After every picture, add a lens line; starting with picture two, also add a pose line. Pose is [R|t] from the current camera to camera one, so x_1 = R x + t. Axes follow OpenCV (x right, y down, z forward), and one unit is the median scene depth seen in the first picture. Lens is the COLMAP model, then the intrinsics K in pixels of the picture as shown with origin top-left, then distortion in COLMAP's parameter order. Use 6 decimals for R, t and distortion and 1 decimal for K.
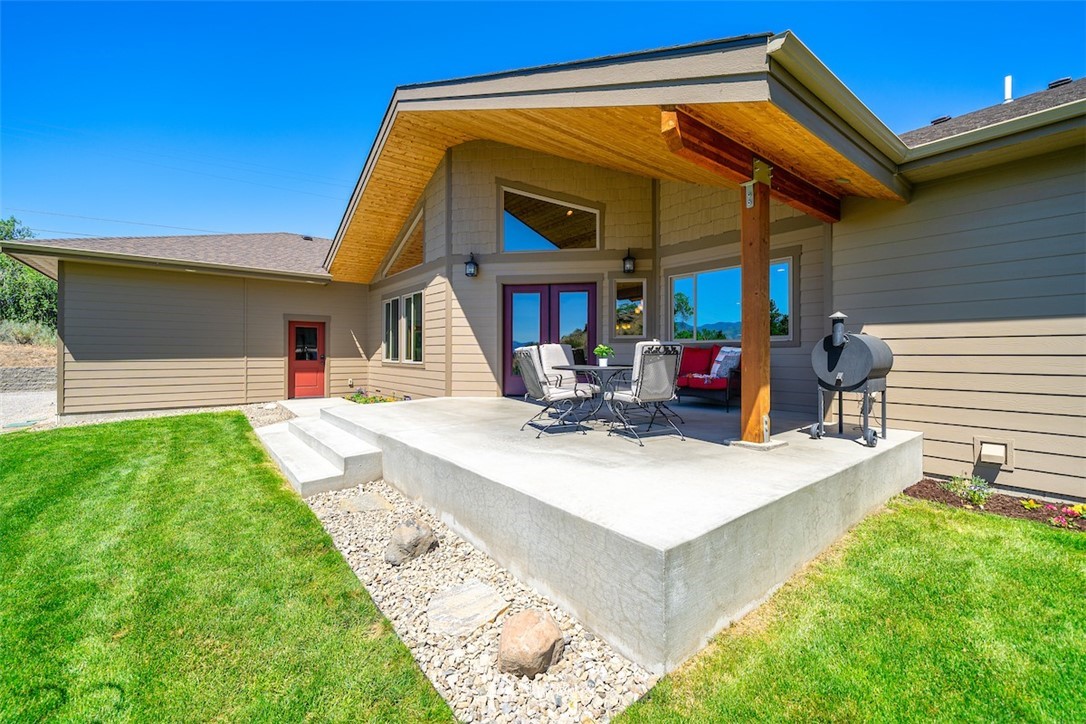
lens RADIAL K [[446.4, 0, 544.0], [0, 446.4, 345.9], [0, 0, 1]] dist [0.002669, 0.000579]
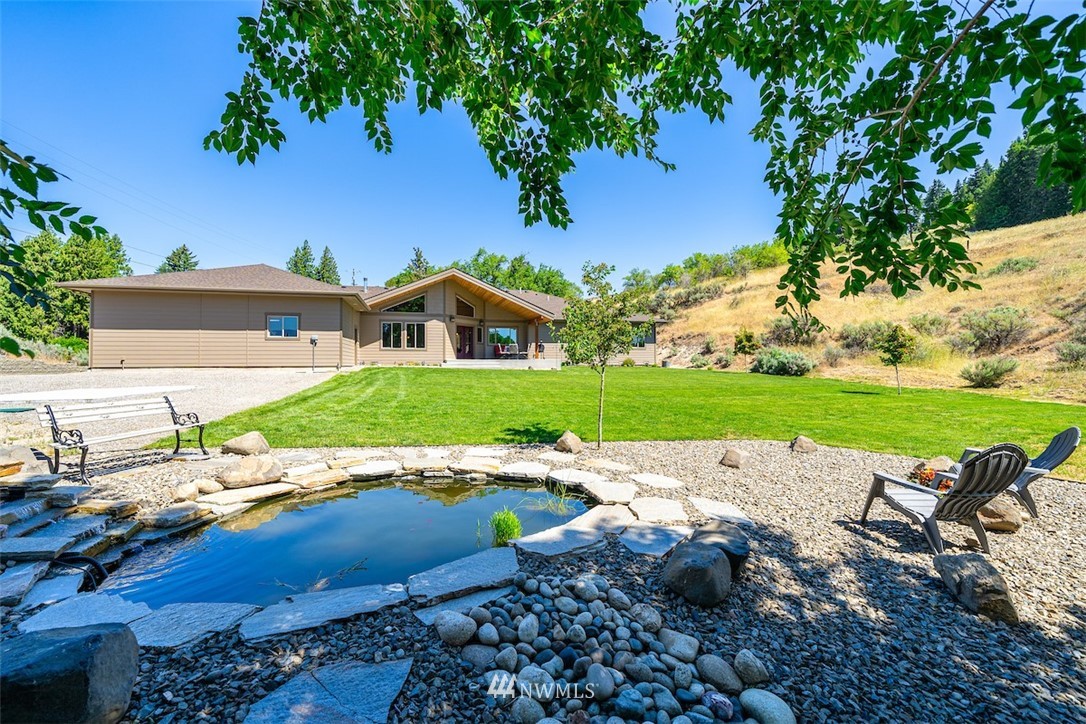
lens RADIAL K [[423.7, 0, 516.9], [0, 423.7, 363.3], [0, 0, 1]] dist [-0.000075, 0.000032]
pose [[0.432986, 0.002147, 0.901398, -2.672505], [-0.010649, 0.999940, 0.002733, 0.125774], [-0.901338, -0.010783, 0.432983, -0.737043]]
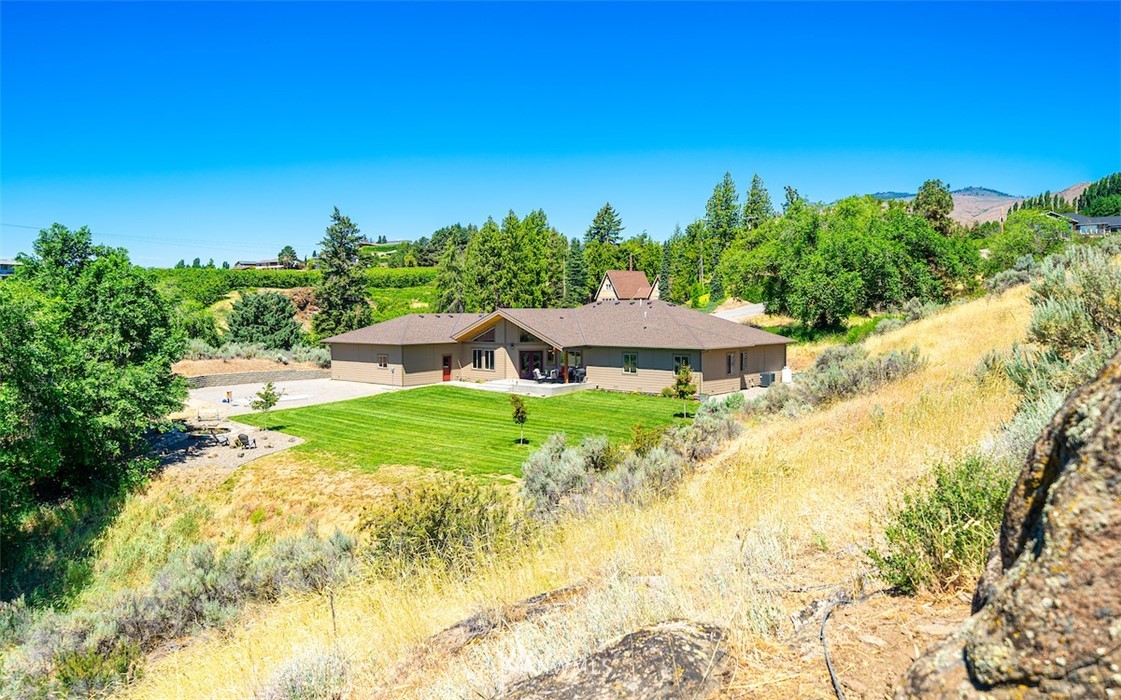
lens RADIAL K [[803.8, 0, 560.5], [0, 803.8, 350.0], [0, 0, 1]] dist [-0.000618, -0.000063]
pose [[0.982404, -0.009774, 0.186513, -1.053745], [-0.001570, 0.998162, 0.060578, -0.572699], [-0.186762, -0.059805, 0.980583, -5.990726]]
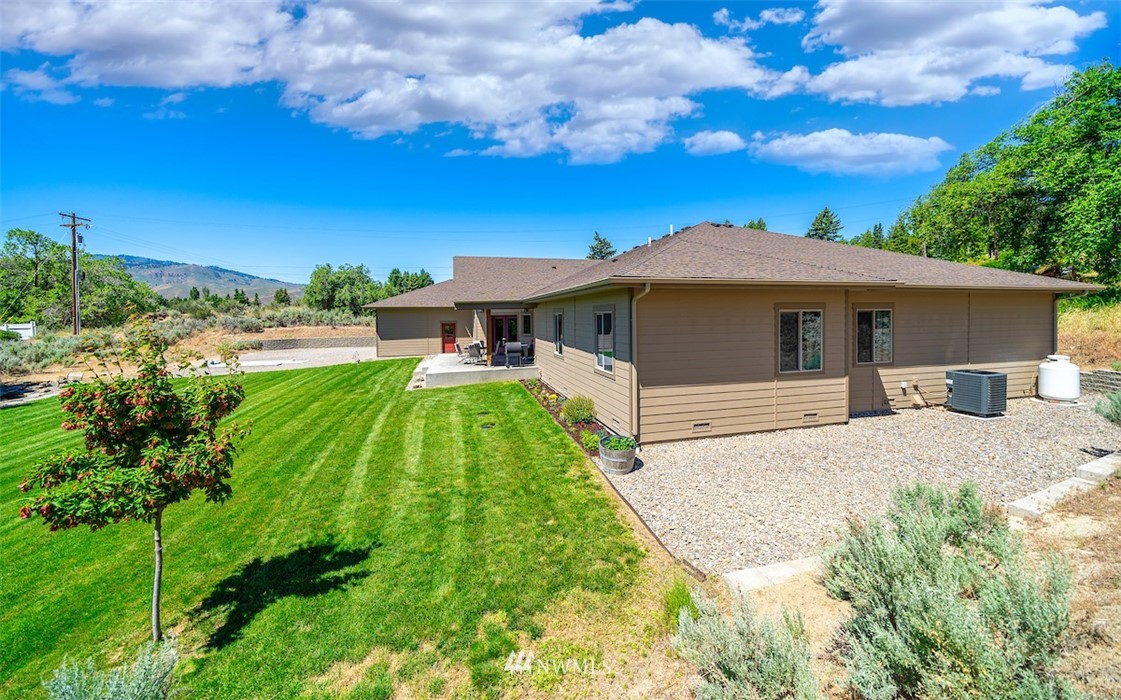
lens RADIAL K [[411.5, 0, 563.1], [0, 411.5, 320.5], [0, 0, 1]] dist [0.000466, 0.000114]
pose [[0.915959, -0.004921, -0.401241, 1.348615], [0.015319, 0.999625, 0.022710, -0.151354], [0.400979, -0.026949, 0.915691, -1.179512]]
